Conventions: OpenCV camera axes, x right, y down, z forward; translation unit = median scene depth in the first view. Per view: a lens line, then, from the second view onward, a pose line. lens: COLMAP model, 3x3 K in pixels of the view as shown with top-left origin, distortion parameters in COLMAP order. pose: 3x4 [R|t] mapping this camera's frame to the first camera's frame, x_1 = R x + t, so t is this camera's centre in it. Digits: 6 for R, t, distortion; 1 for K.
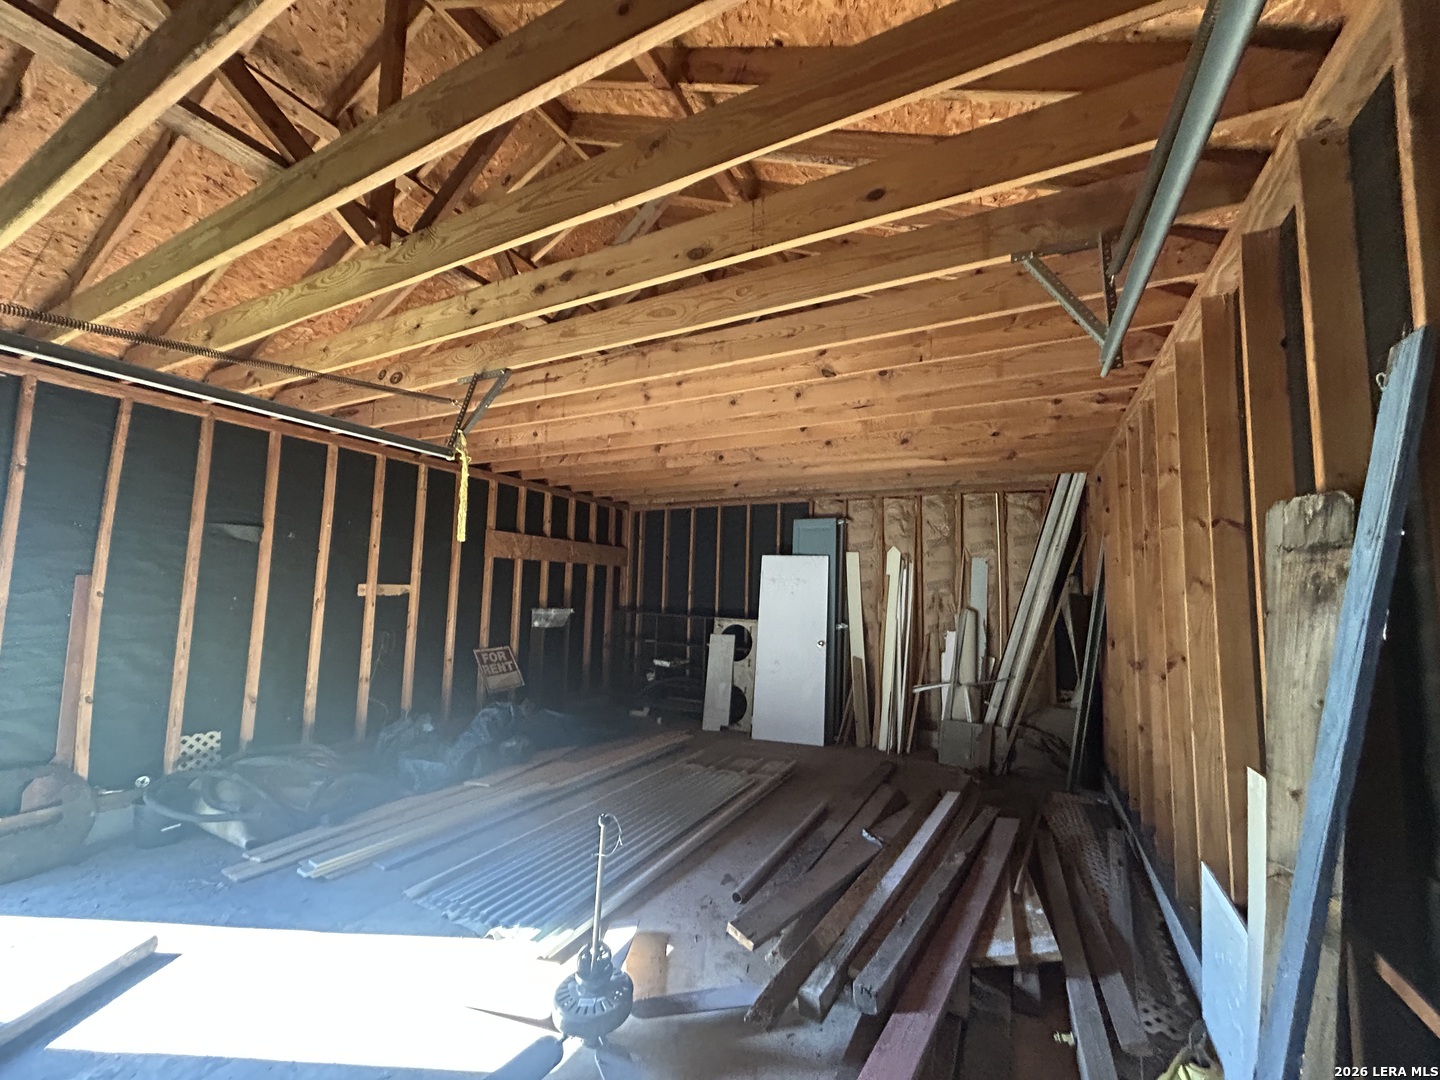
lens RADIAL K [[580.4, 0, 710.7], [0, 580.4, 538.4], [0, 0, 1]] dist [-0.001466, 0.000487]
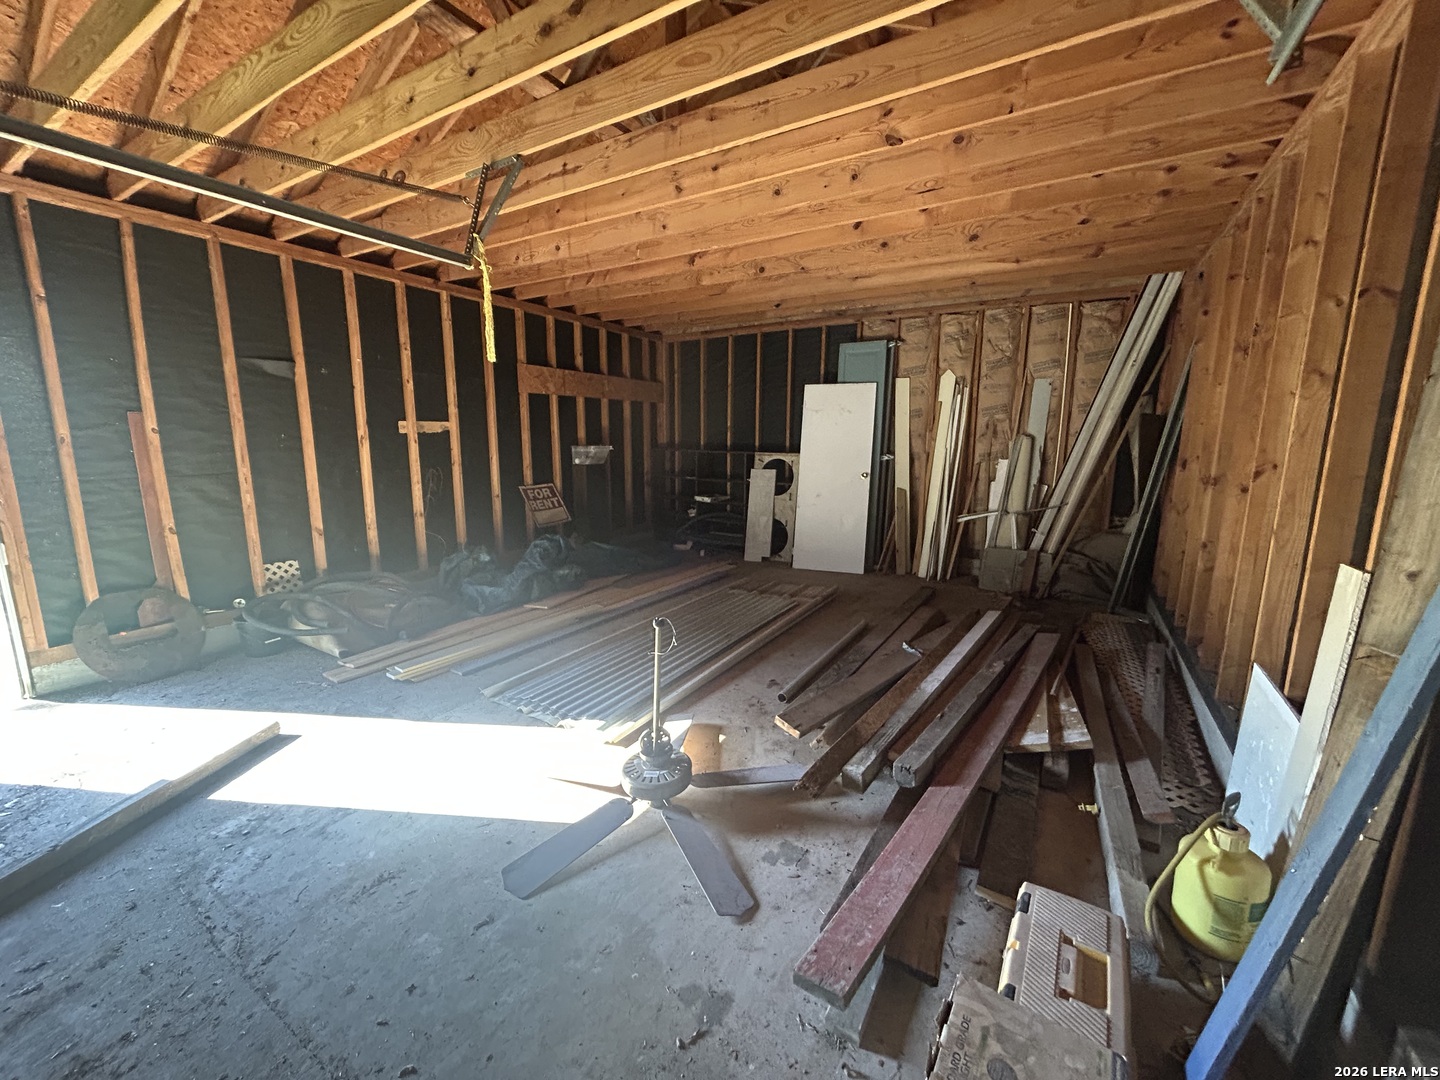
lens RADIAL K [[580.4, 0, 710.5], [0, 580.4, 538.8], [0, 0, 1]] dist [-0.001466, 0.000487]
pose [[0.997783, -0.011734, -0.065511, -0.008243], [0.028498, 0.964857, 0.261224, 0.028270], [0.060144, -0.262512, 0.963053, 0.017614]]
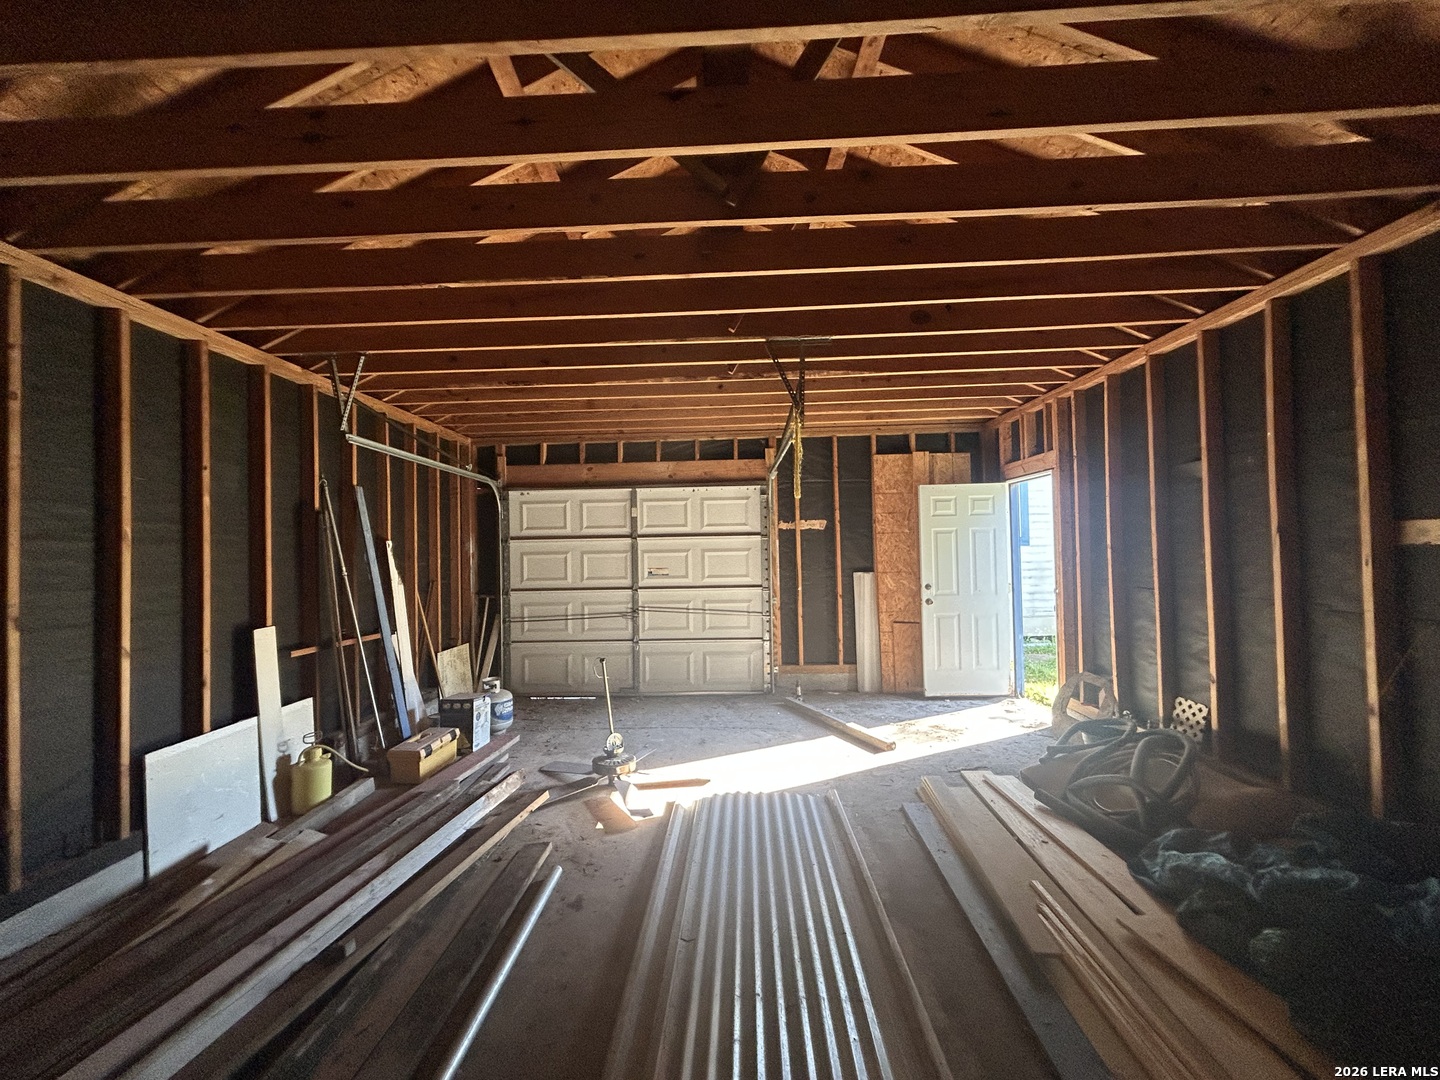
lens RADIAL K [[580.4, 0, 708.1], [0, 580.4, 539.1], [0, 0, 1]] dist [-0.001466, 0.000487]
pose [[-0.906291, -0.010813, -0.422517, 0.132197], [0.040281, 0.992912, -0.111813, 0.126421], [0.420731, -0.118355, -0.899432, 1.197938]]
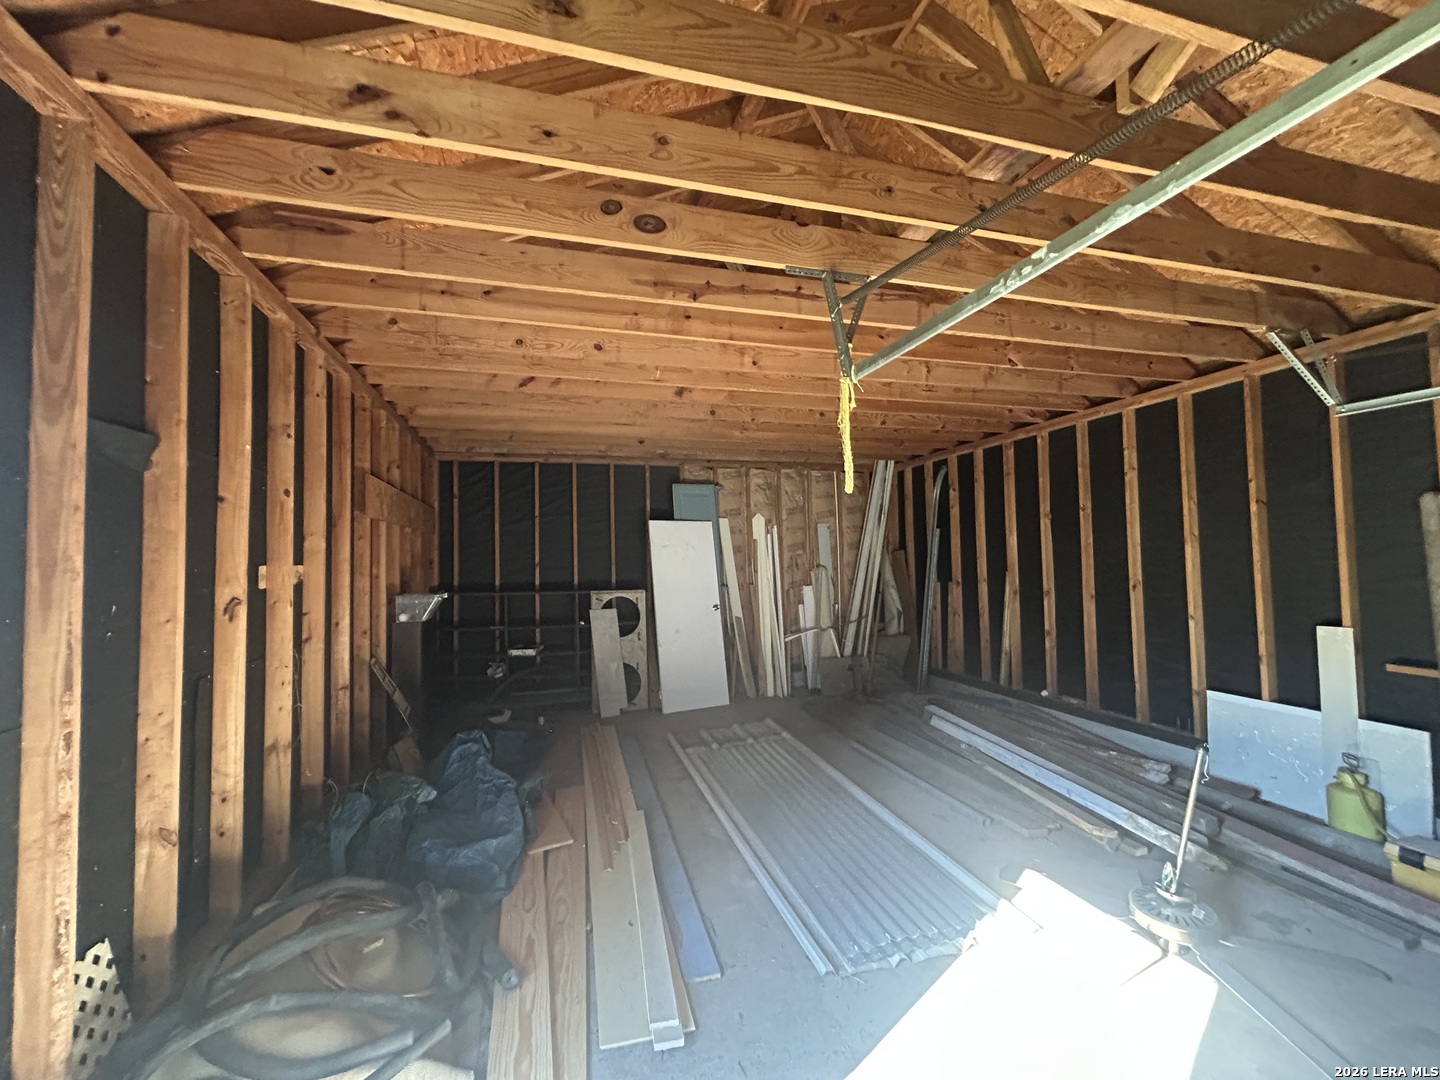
lens RADIAL K [[580.4, 0, 718.9], [0, 580.4, 543.4], [0, 0, 1]] dist [-0.001466, 0.000487]
pose [[0.719724, -0.016504, 0.694064, -0.661450], [-0.026683, 0.998321, 0.051408, 0.021227], [-0.693747, -0.055520, 0.718075, 0.349448]]
